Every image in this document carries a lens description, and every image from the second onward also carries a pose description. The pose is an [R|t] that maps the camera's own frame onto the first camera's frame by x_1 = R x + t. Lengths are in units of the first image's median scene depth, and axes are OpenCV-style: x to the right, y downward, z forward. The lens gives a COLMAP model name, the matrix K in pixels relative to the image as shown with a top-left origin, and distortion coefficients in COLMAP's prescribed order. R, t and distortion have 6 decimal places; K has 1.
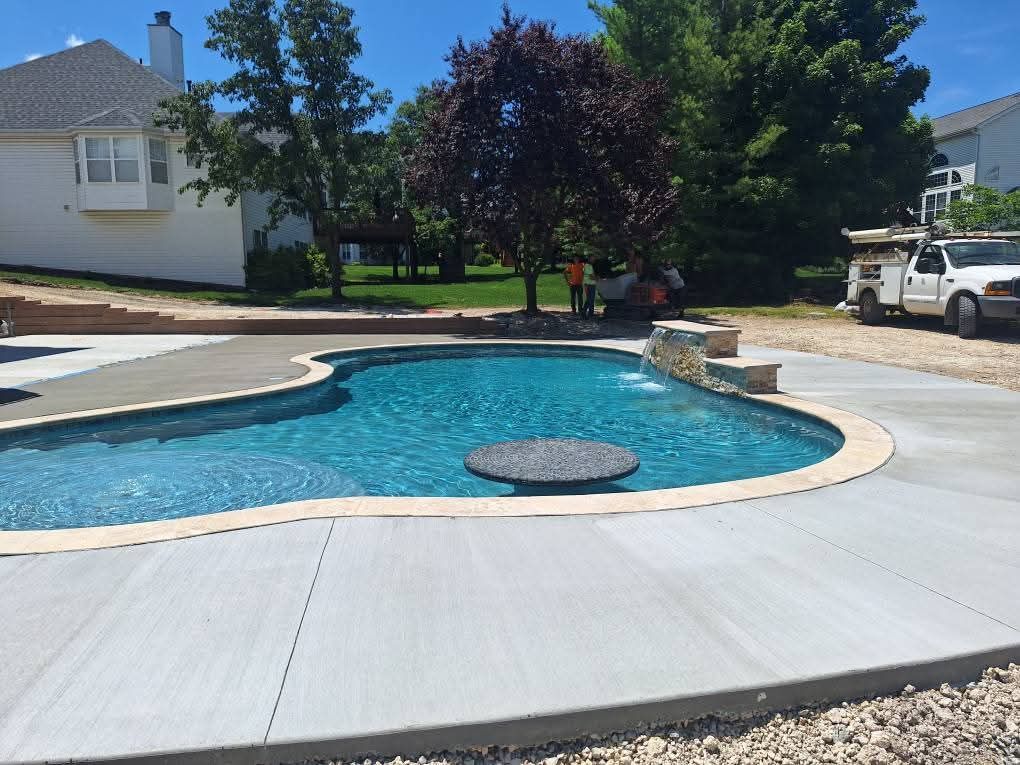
lens RADIAL K [[754.3, 0, 510.0], [0, 754.3, 382.5], [0, 0, 1]] dist [0.104311, -0.161121]
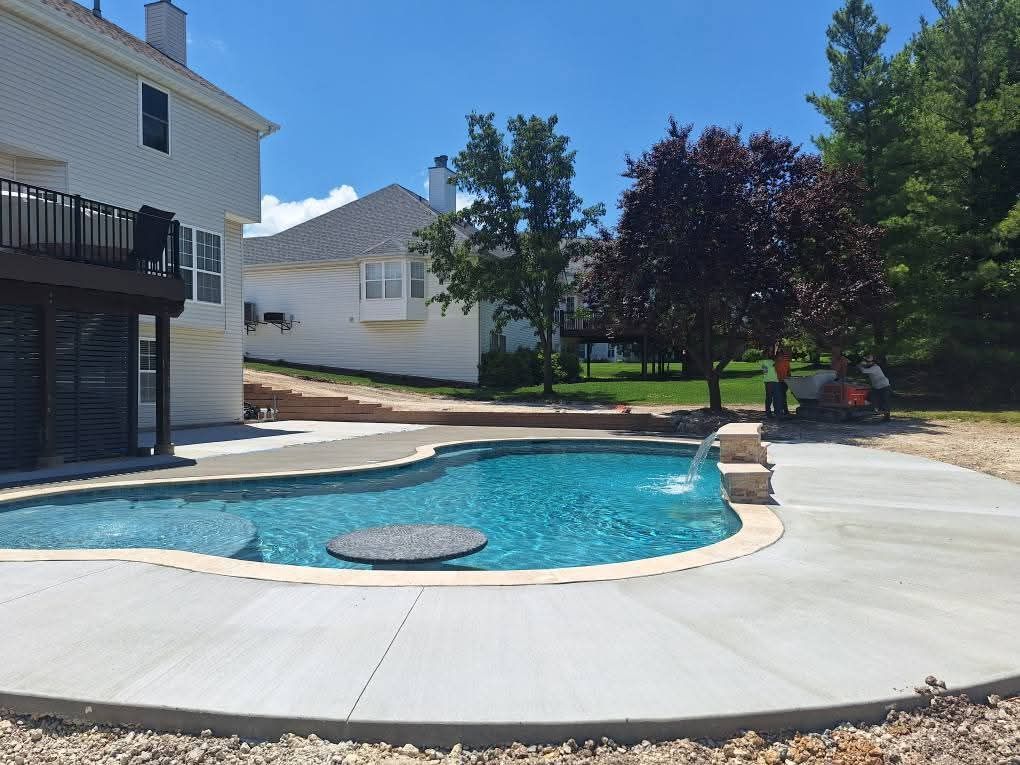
lens RADIAL K [[752.6, 0, 509.9], [0, 752.6, 398.3], [0, 0, 1]] dist [0.096099, -0.121654]
pose [[0.908554, 0.015431, -0.417482, 0.181240], [-0.058637, 0.994136, -0.090863, -0.004486], [0.413632, 0.107034, 0.904131, 0.008211]]
